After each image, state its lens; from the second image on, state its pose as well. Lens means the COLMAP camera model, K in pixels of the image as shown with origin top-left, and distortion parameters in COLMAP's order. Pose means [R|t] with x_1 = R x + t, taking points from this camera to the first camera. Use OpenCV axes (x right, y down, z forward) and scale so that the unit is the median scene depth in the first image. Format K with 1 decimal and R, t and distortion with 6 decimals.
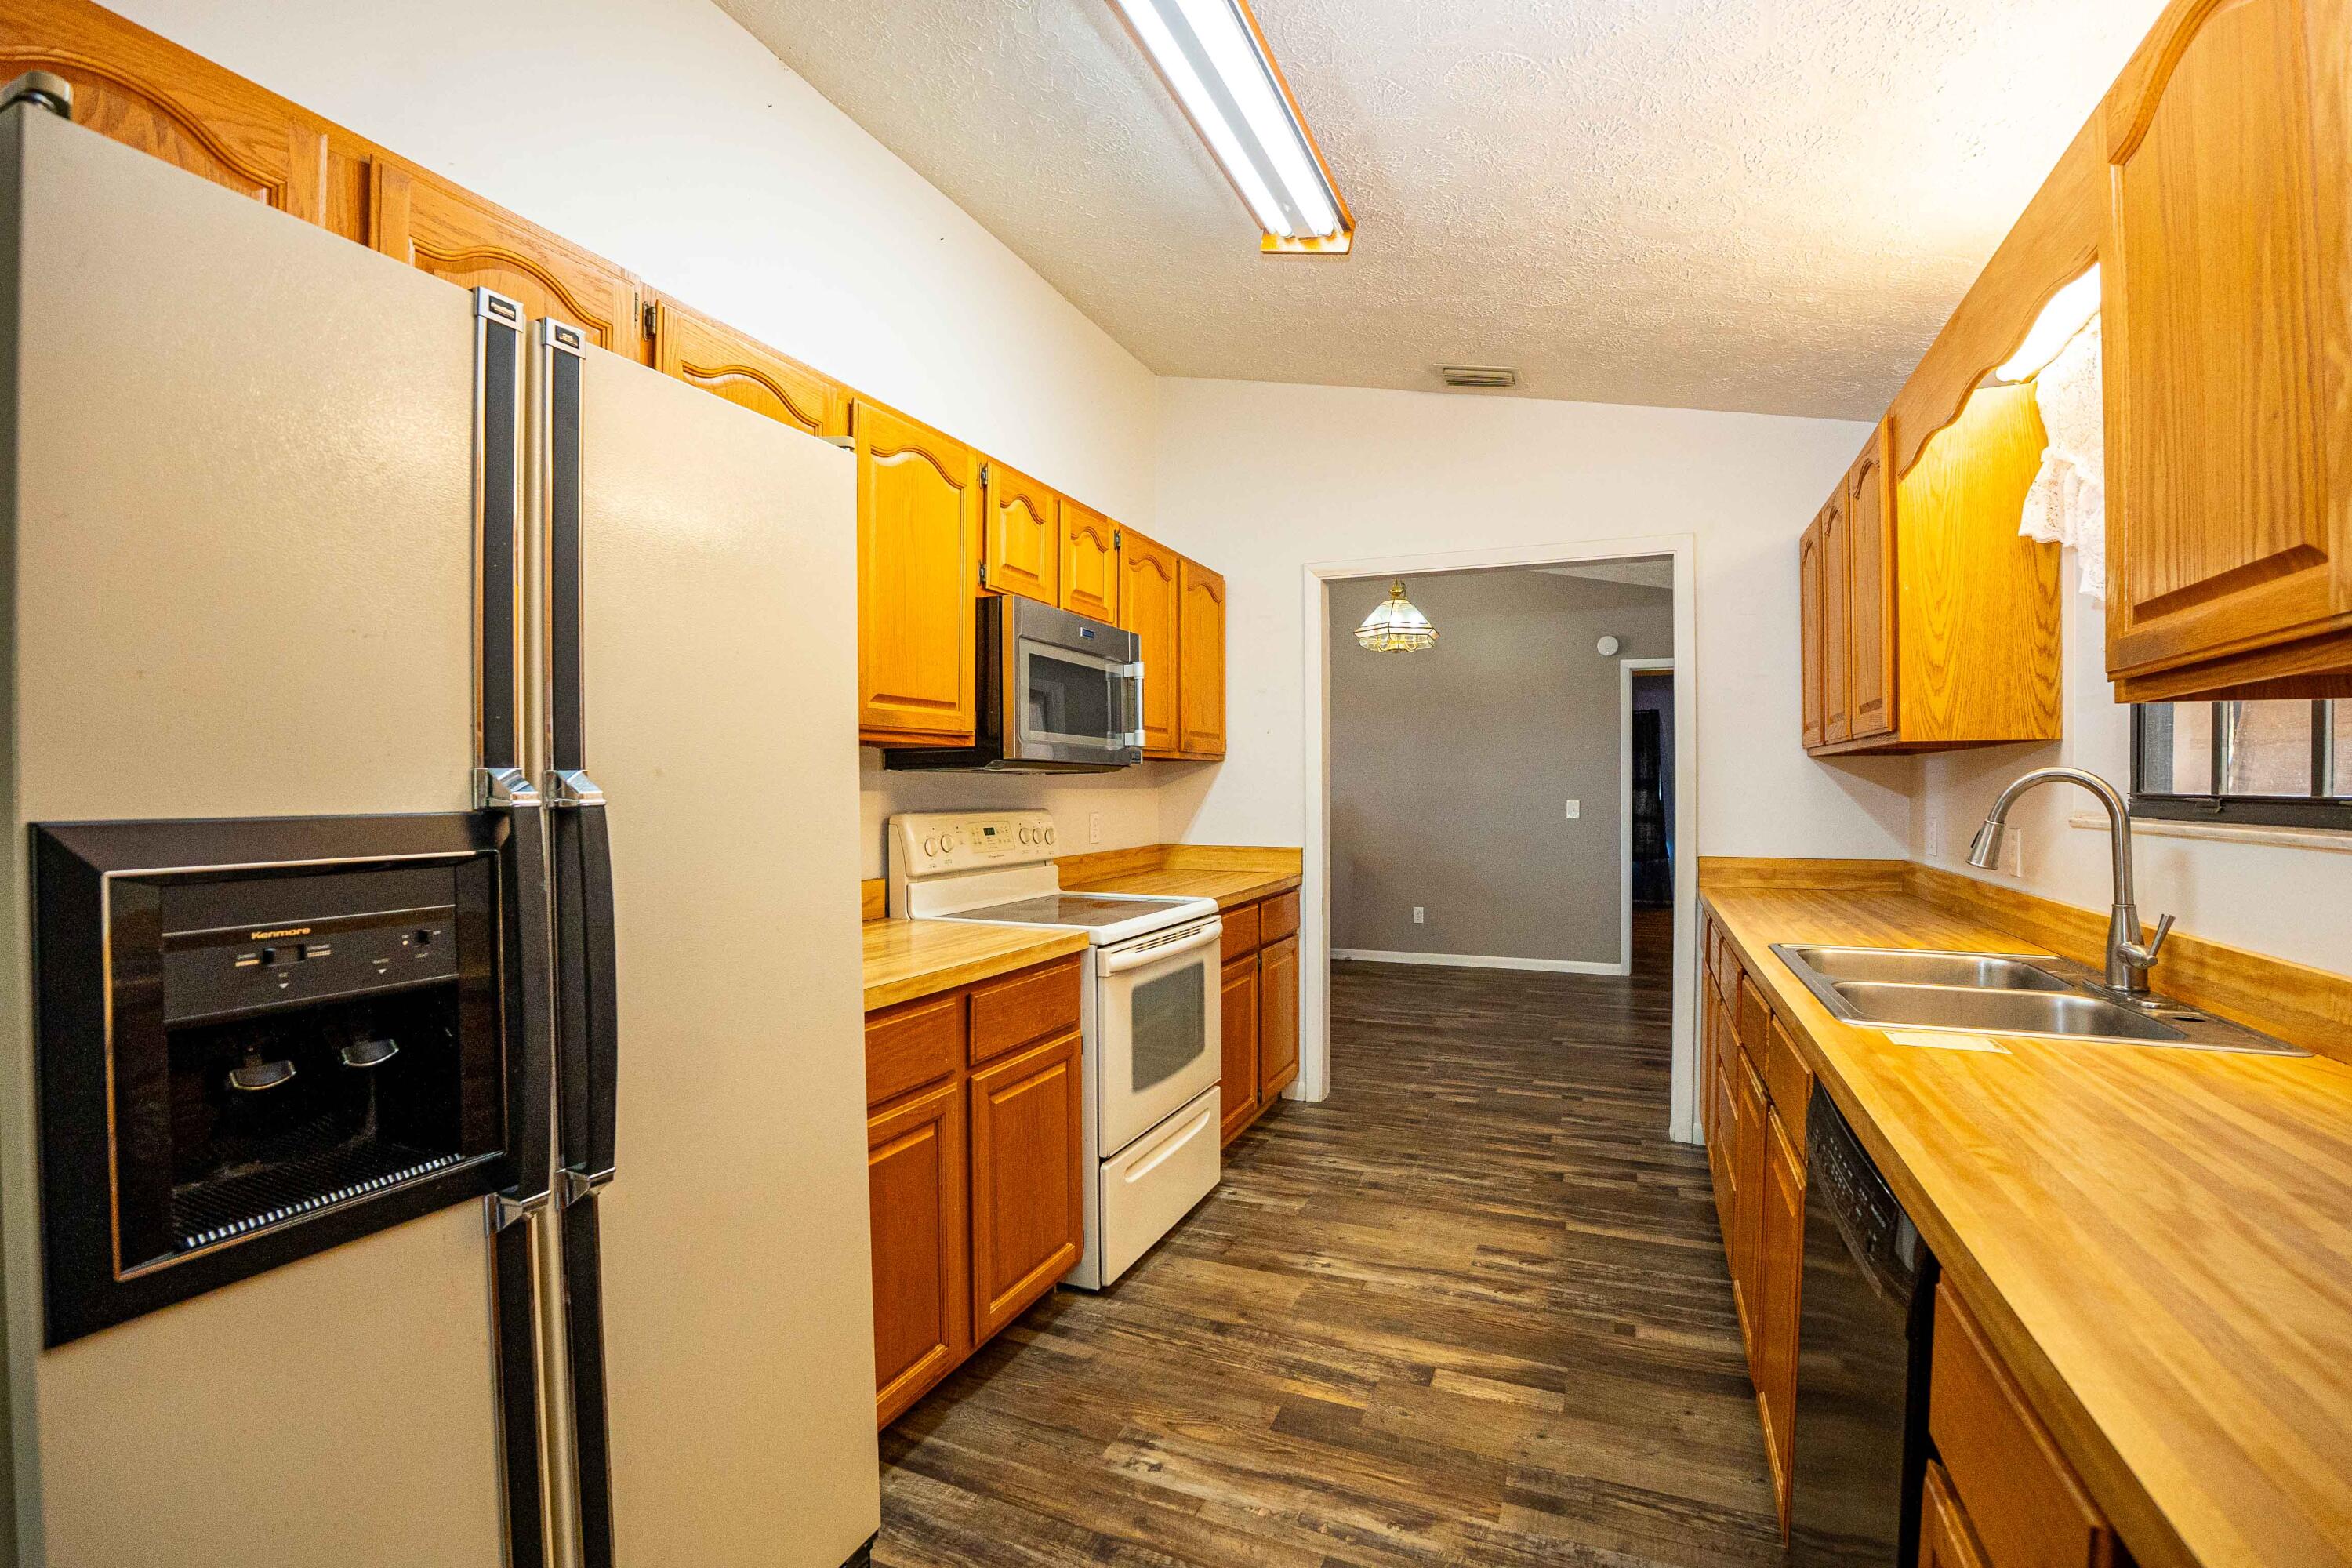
lens RADIAL K [[1025.3, 0, 1192.4], [0, 1025.3, 794.4], [0, 0, 1]] dist [-0.072559, 0.017538]
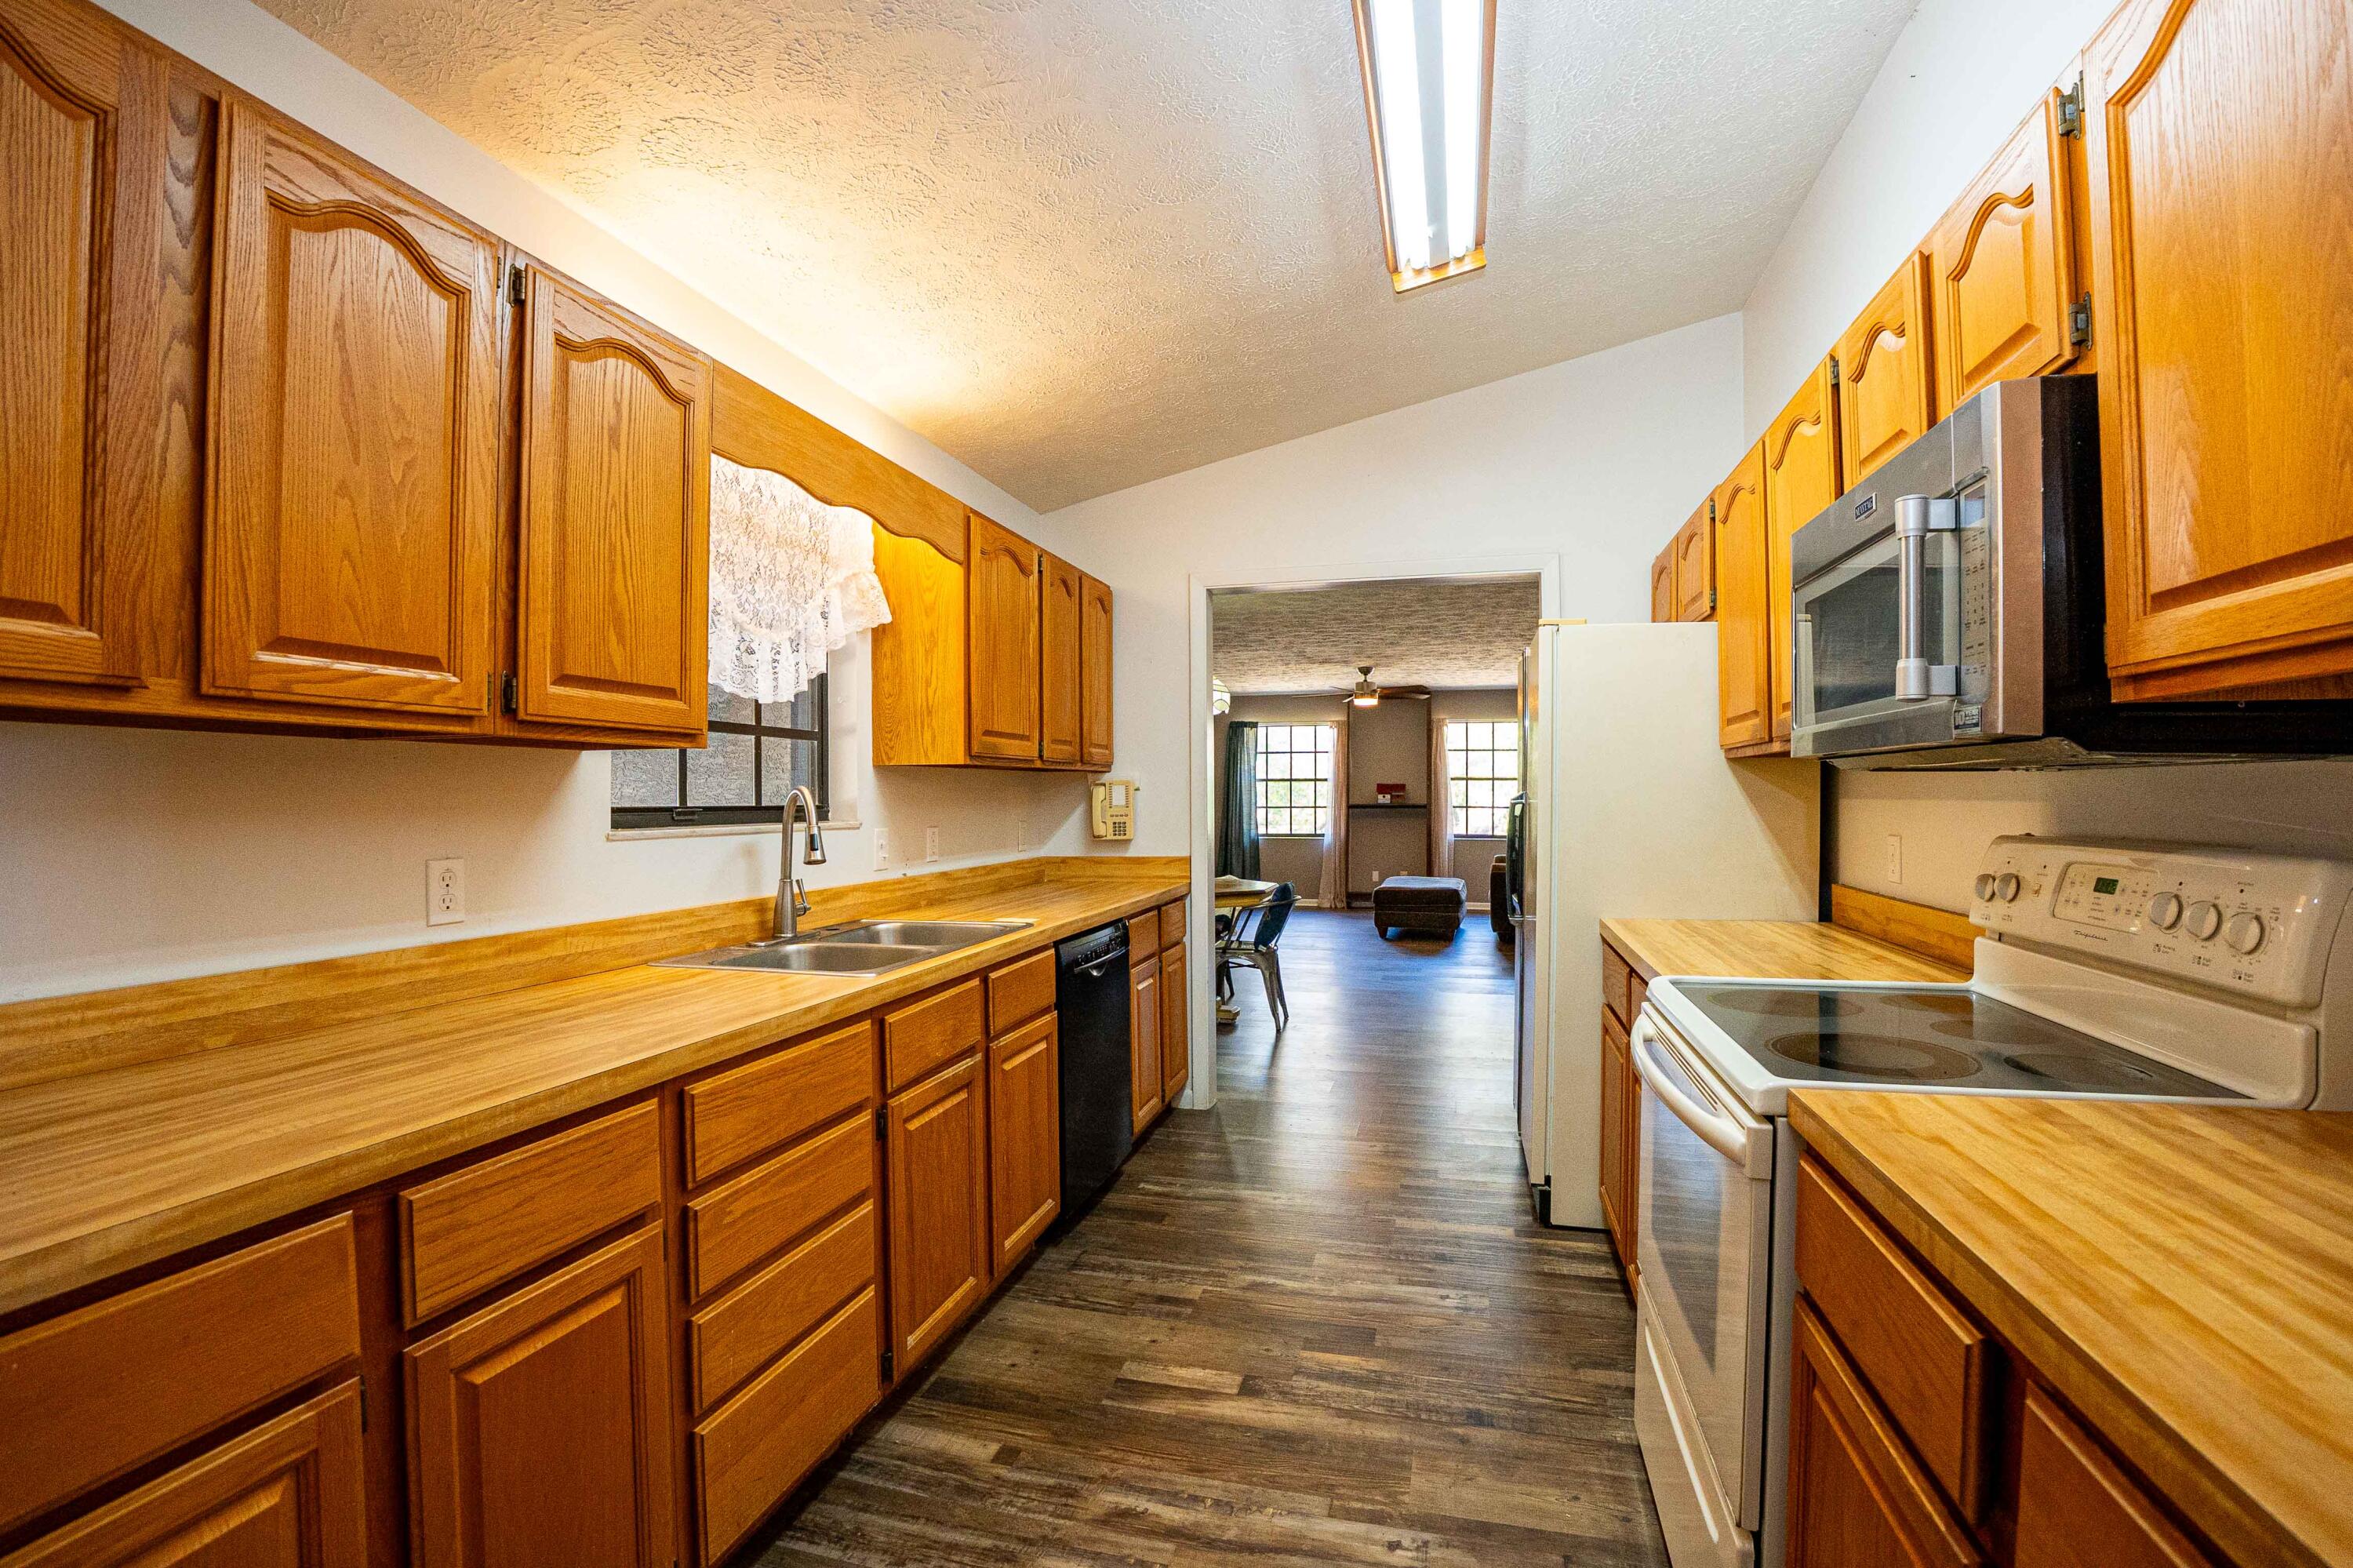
lens RADIAL K [[1025.7, 0, 1192.9], [0, 1025.7, 794.5], [0, 0, 1]] dist [-0.072559, 0.017538]
pose [[-0.988841, 0.004313, -0.148913, 0.351847], [0.003484, 0.999977, 0.005829, -0.014191], [0.148935, 0.005246, -0.988833, 1.603680]]
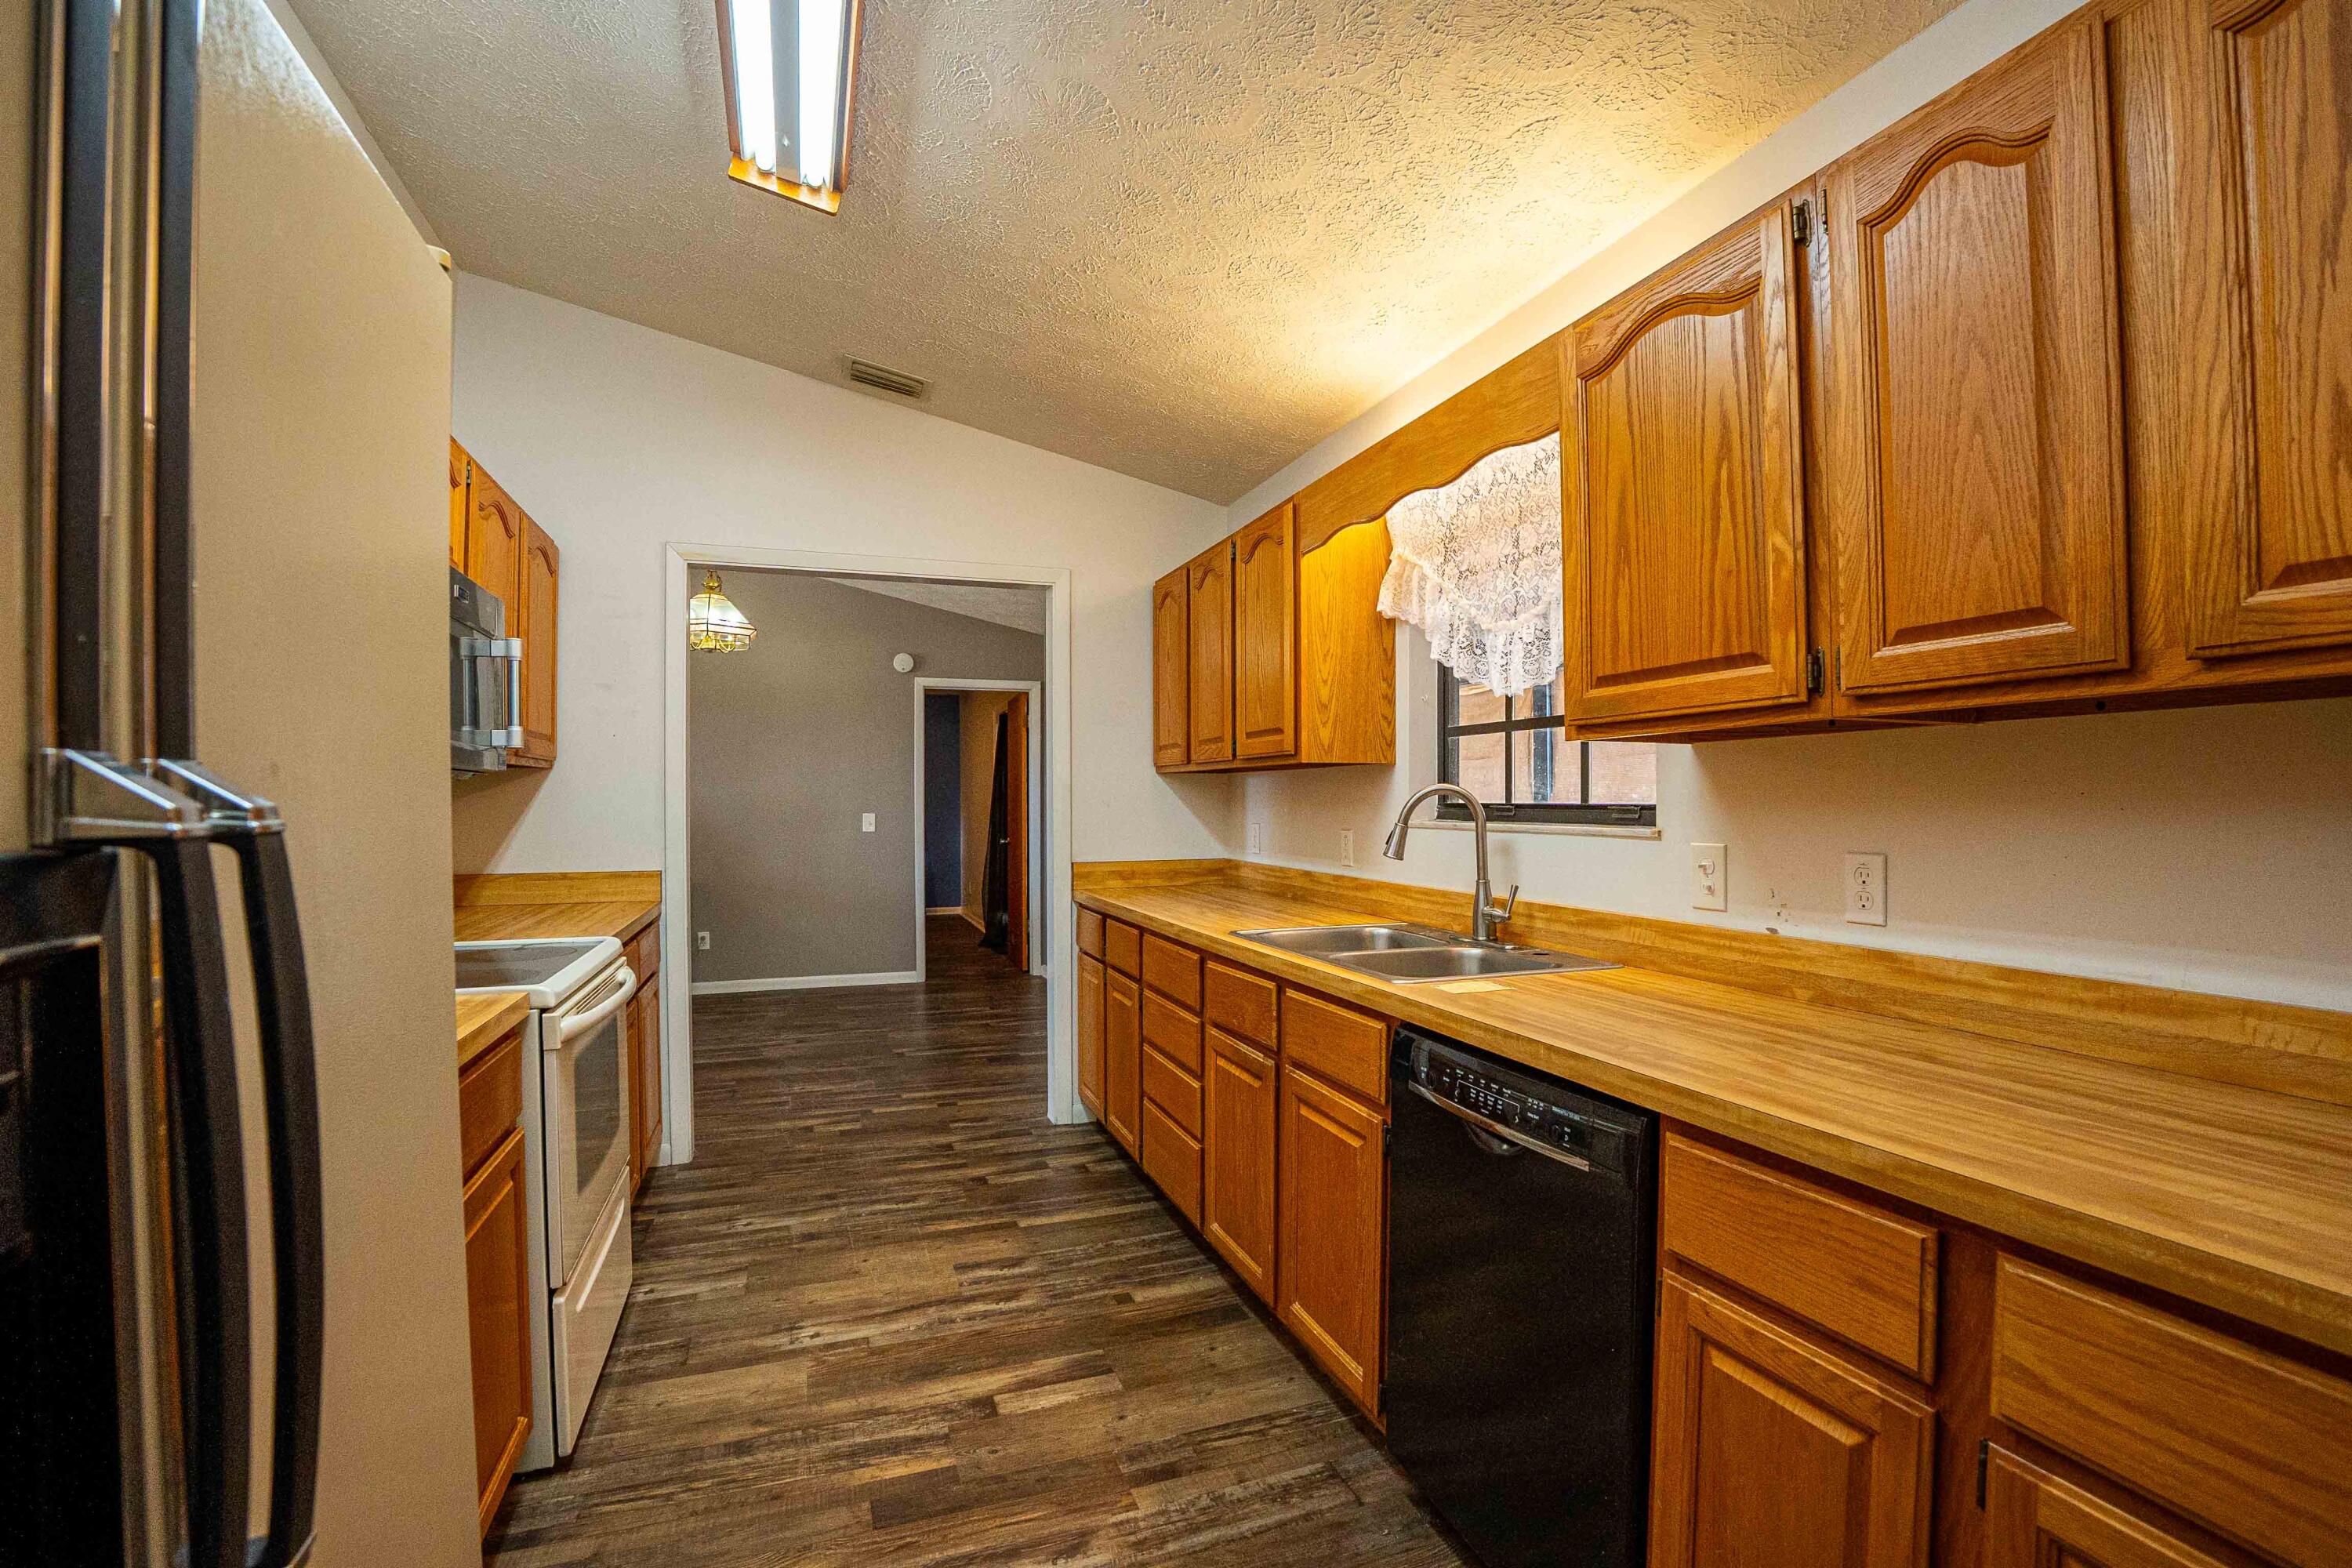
lens RADIAL K [[1025.3, 0, 1192.4], [0, 1025.3, 794.4], [0, 0, 1]] dist [-0.072559, 0.017538]
pose [[0.721813, 0.002816, 0.692083, -0.237705], [0.006613, 0.999918, -0.010966, 0.000552], [-0.692057, 0.012492, 0.721735, 0.128431]]
